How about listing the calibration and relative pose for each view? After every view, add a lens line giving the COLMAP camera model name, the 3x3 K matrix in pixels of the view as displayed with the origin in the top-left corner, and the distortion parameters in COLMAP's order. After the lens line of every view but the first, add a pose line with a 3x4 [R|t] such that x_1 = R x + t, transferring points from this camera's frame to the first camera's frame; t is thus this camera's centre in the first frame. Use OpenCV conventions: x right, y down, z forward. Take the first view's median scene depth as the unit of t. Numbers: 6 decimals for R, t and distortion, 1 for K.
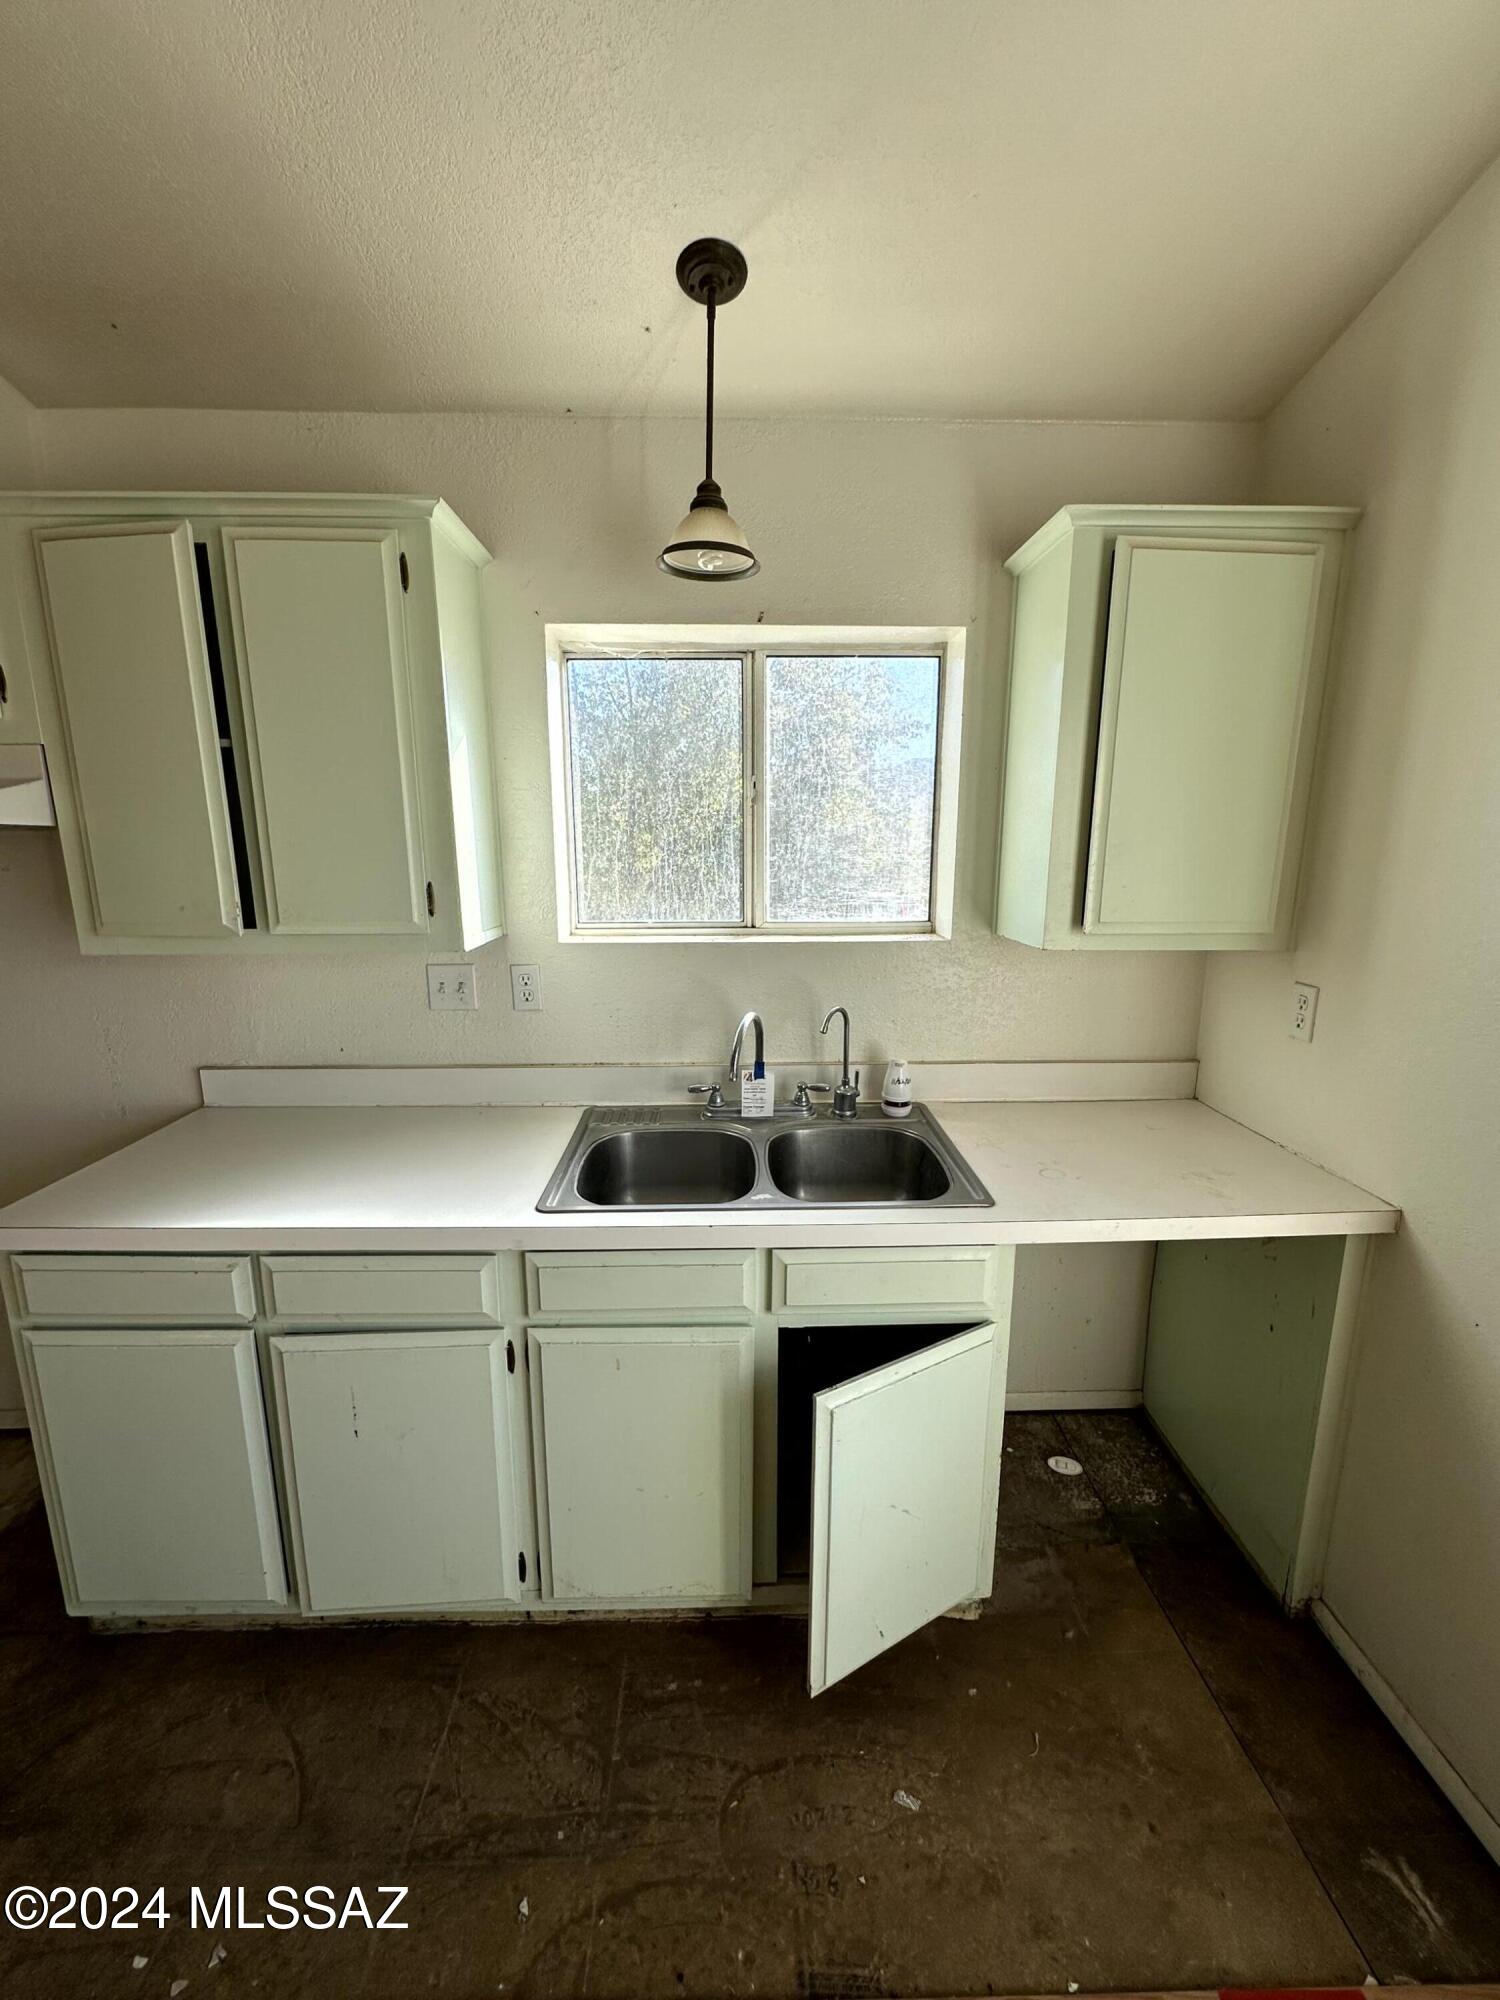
lens RADIAL K [[798.2, 0, 748.5], [0, 798.2, 999.4], [0, 0, 1]] dist [-0.001908, 0.000467]
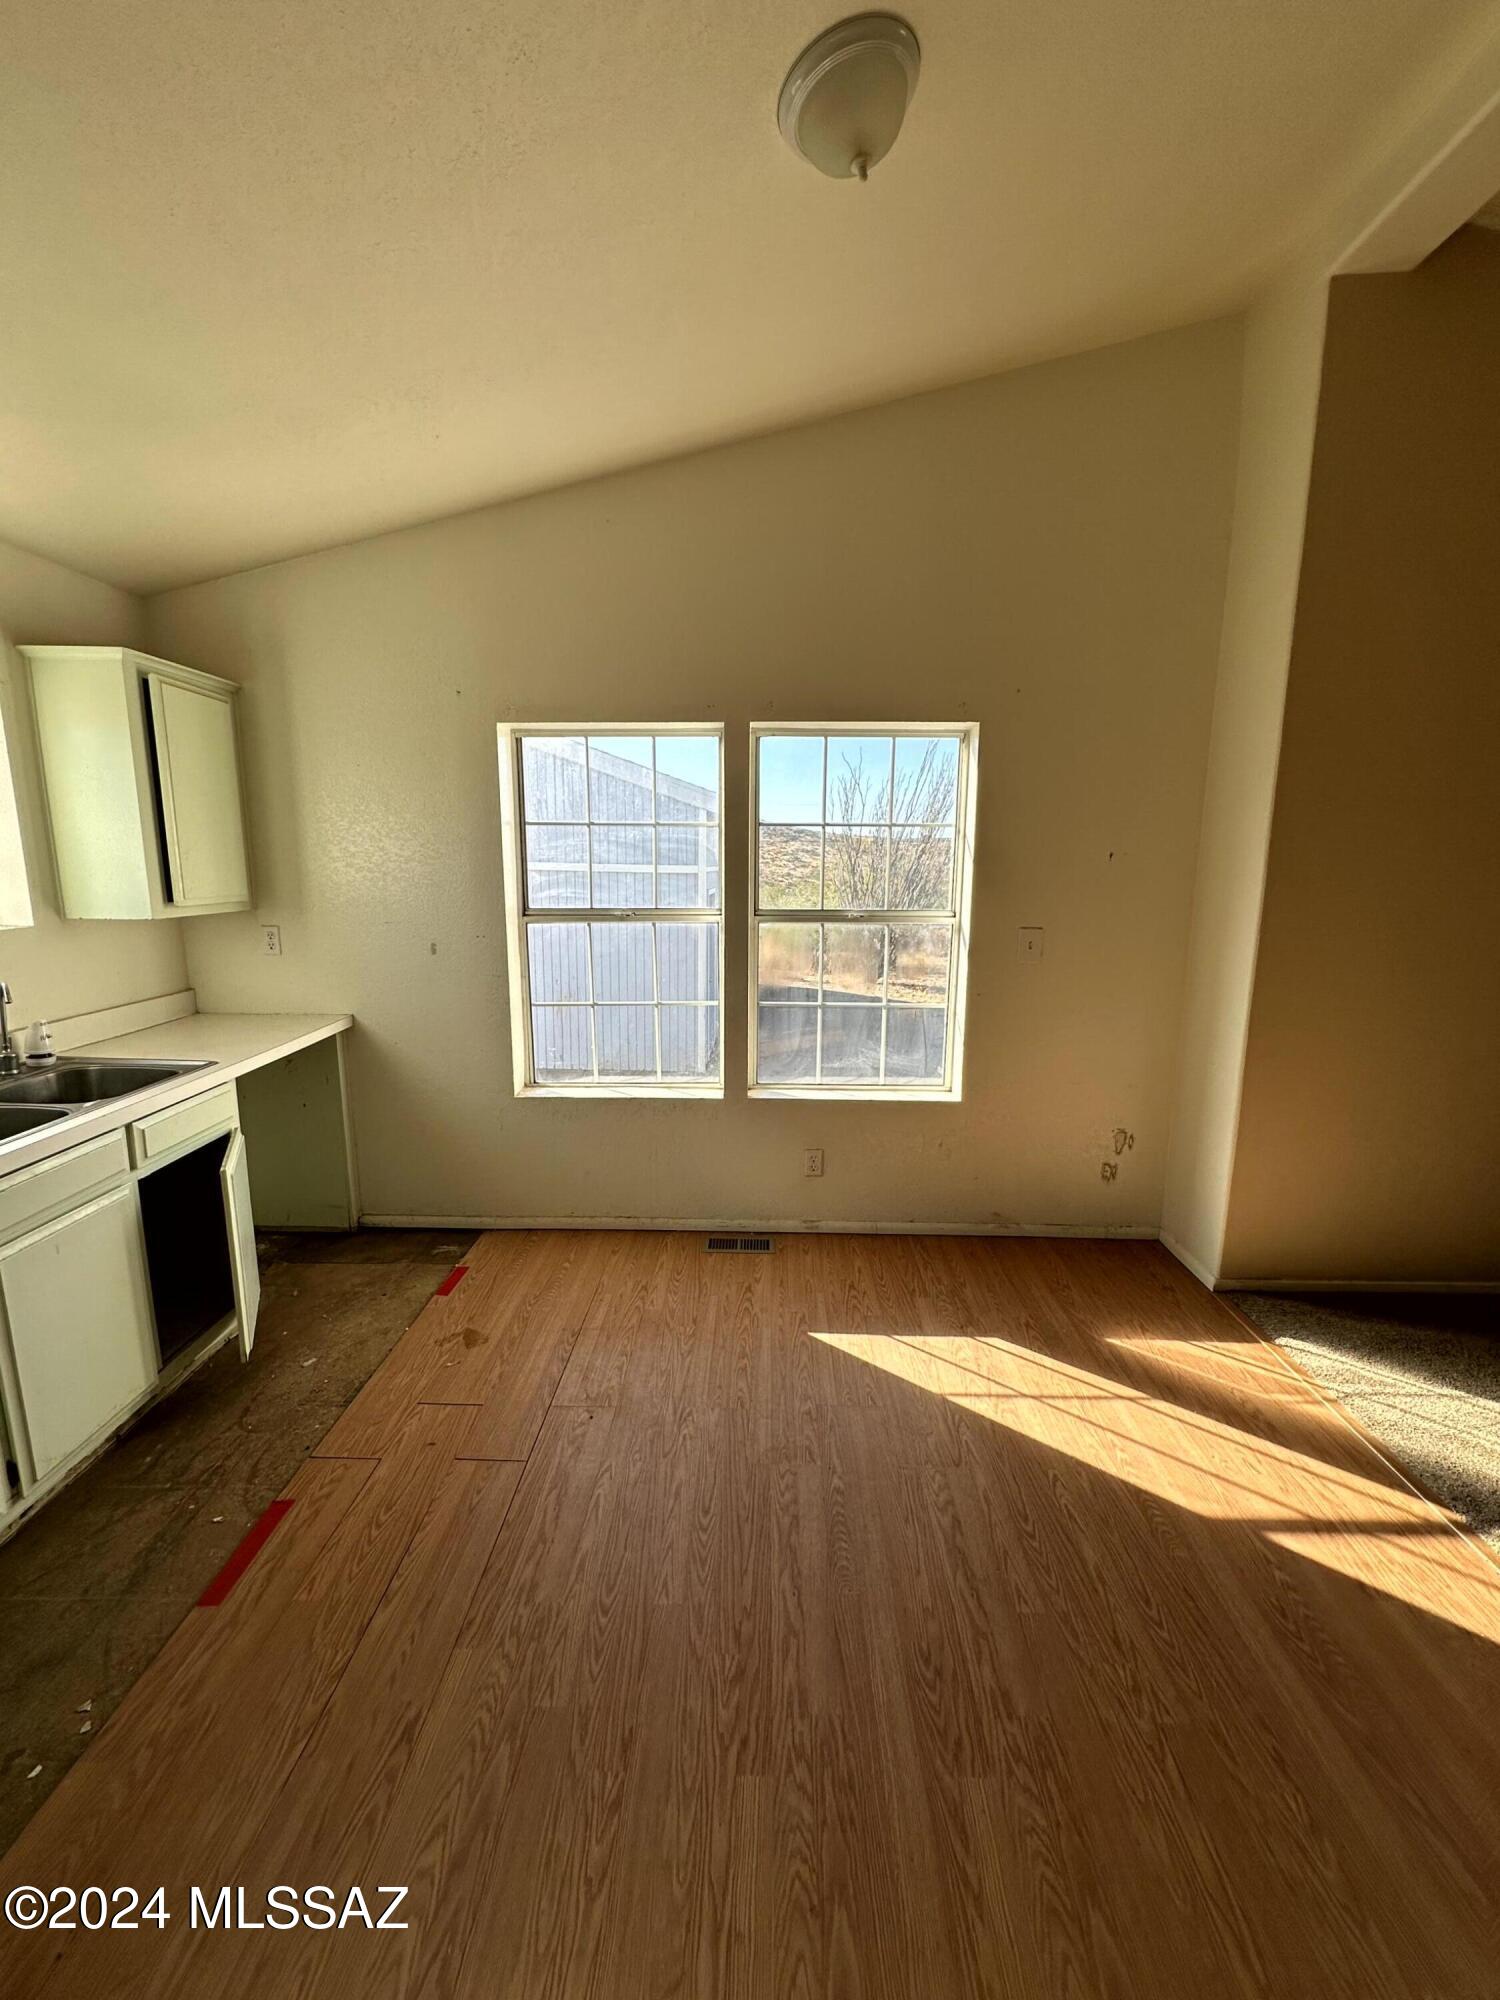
lens RADIAL K [[798.2, 0, 748.5], [0, 798.2, 999.4], [0, 0, 1]] dist [-0.001908, 0.000467]
pose [[0.048143, -0.177419, 0.982957, -1.199502], [0.184487, 0.968746, 0.165818, 0.048799], [-0.981655, 0.173360, 0.079370, -0.257306]]
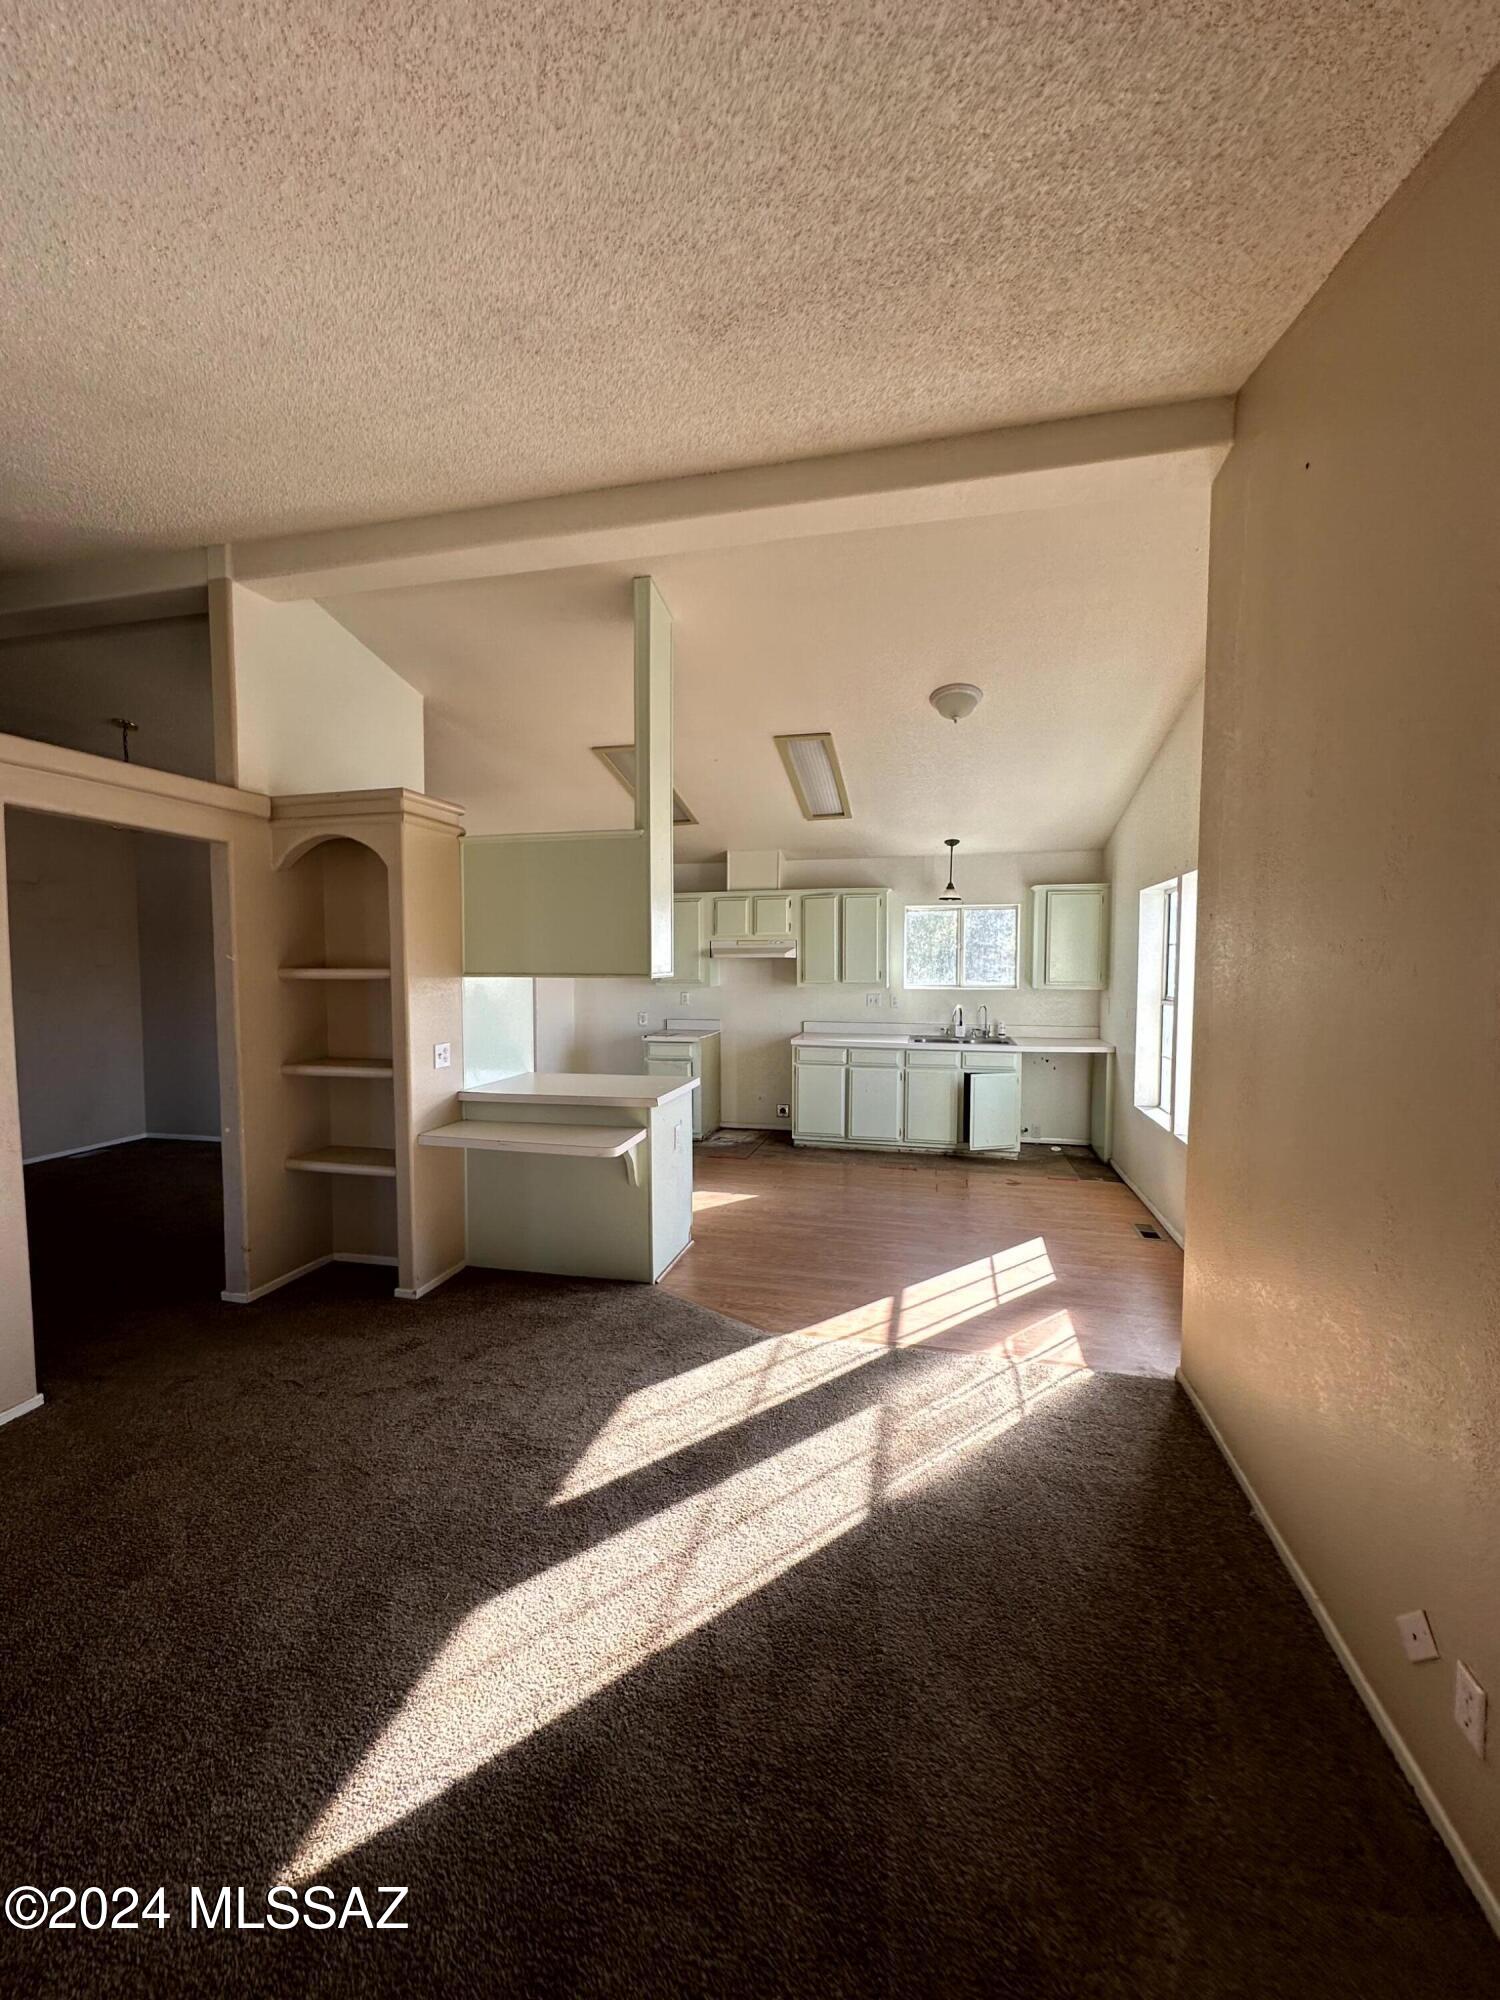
lens RADIAL K [[798.2, 0, 748.5], [0, 798.2, 999.4], [0, 0, 1]] dist [-0.001908, 0.000467]
pose [[0.965737, 0.012626, -0.259215, 0.023340], [-0.048910, 0.989772, -0.134008, 0.607526], [0.254872, 0.142095, 0.956477, -3.217955]]
